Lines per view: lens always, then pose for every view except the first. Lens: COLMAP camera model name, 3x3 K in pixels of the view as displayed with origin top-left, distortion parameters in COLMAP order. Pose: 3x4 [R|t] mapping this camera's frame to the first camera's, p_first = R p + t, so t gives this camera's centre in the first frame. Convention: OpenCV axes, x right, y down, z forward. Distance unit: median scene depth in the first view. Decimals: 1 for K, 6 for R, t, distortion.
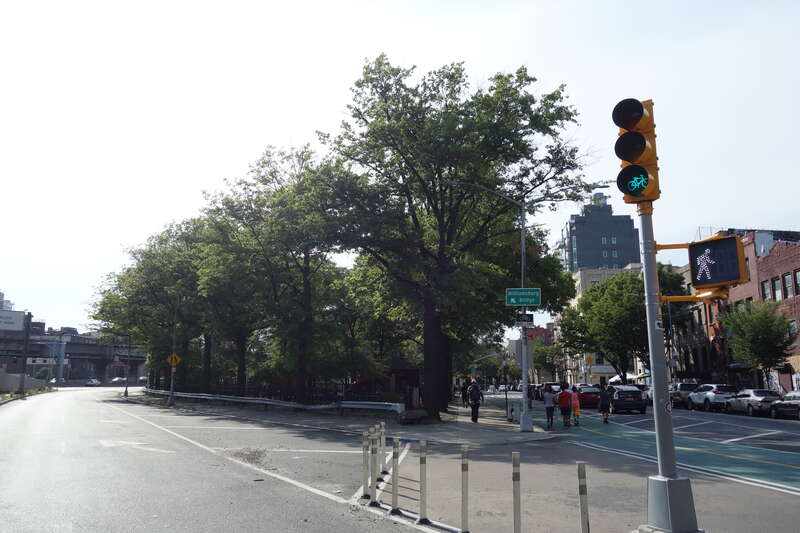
lens RADIAL K [[673.4, 0, 400.0], [0, 673.4, 266.5], [0, 0, 1]] dist [0.096170, -0.145510]
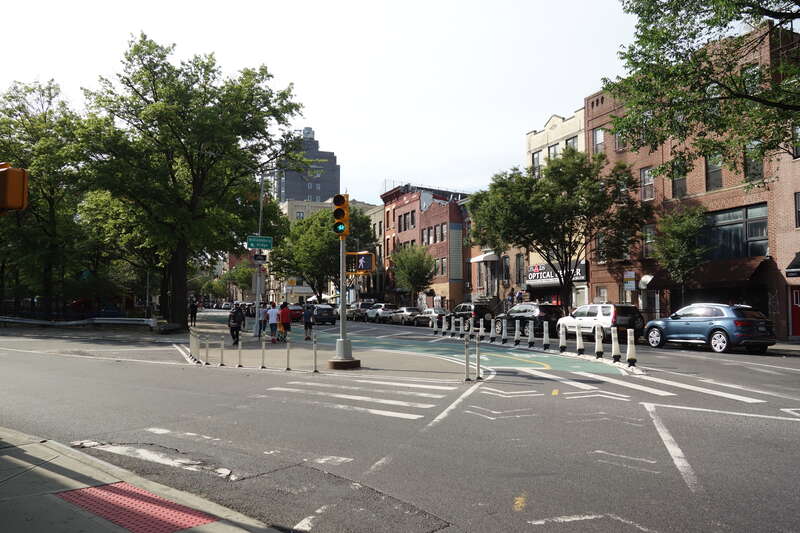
lens RADIAL K [[673.4, 0, 400.0], [0, 673.4, 266.5], [0, 0, 1]] dist [0.096170, -0.145510]
pose [[0.906430, 0.029043, 0.421356, -0.080458], [-0.078737, 0.991764, 0.101022, -0.039891], [-0.414952, -0.124746, 0.901251, -0.219511]]
